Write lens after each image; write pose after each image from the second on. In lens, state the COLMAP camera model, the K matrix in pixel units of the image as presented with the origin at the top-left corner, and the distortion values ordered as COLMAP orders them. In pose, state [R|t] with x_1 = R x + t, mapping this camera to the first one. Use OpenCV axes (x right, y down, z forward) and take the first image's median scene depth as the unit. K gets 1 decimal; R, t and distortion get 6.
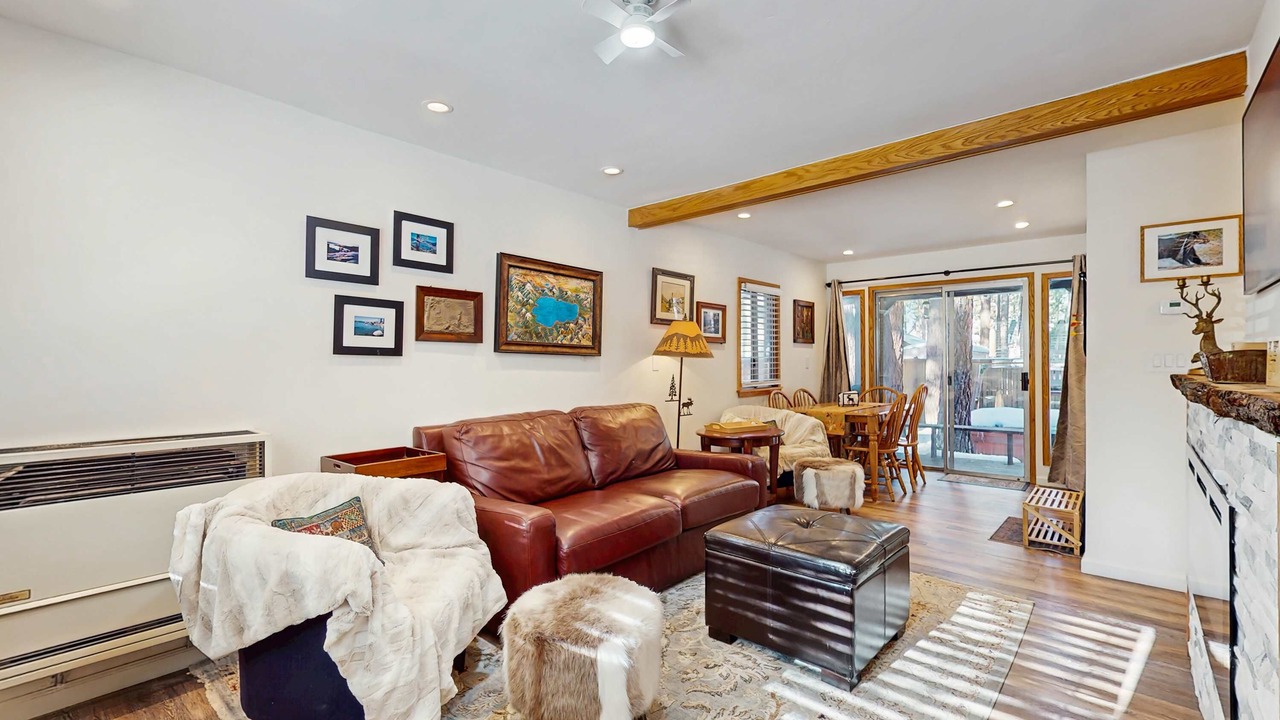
lens RADIAL K [[559.0, 0, 640.5], [0, 559.0, 357.7], [0, 0, 1]] dist [-0.003984, -0.000512]
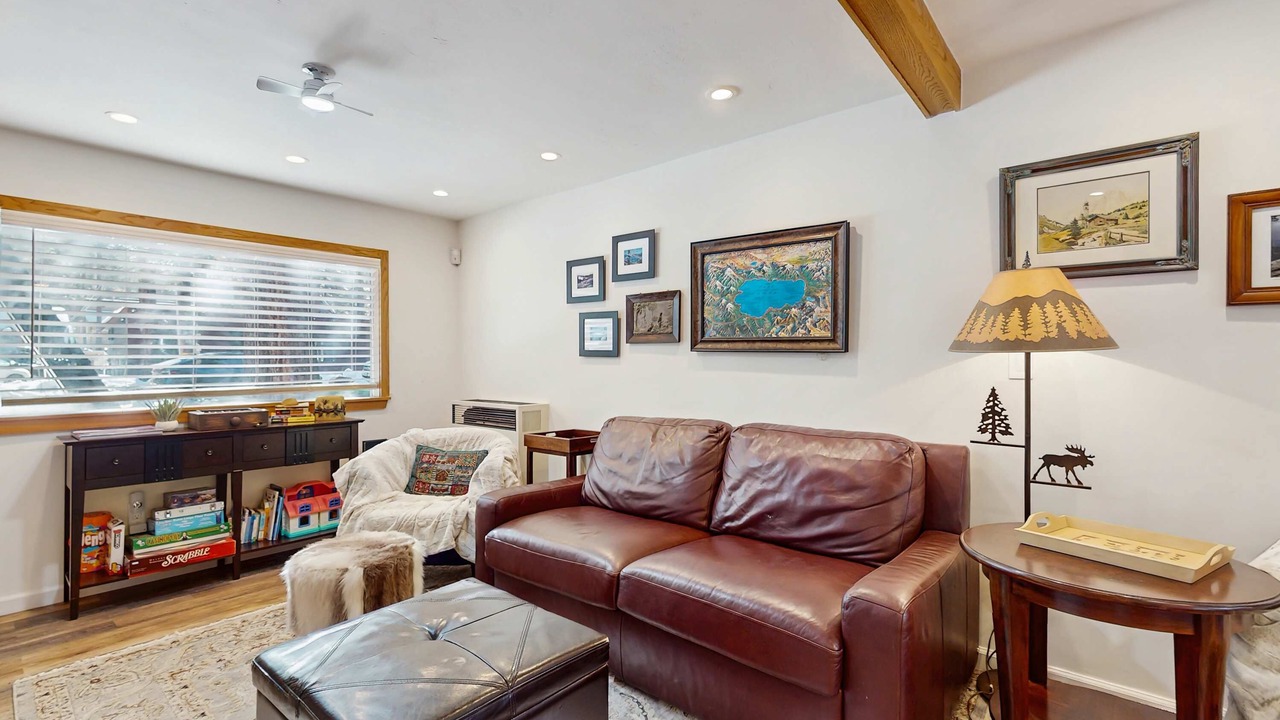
lens RADIAL K [[559.0, 0, 641.9], [0, 559.0, 360.0], [0, 0, 1]] dist [-0.003984, -0.000512]
pose [[0.027545, -0.012261, -0.999545, 0.638310], [-0.000494, 0.999924, -0.012279, 0.015632], [0.999620, 0.000832, 0.027537, 0.852801]]
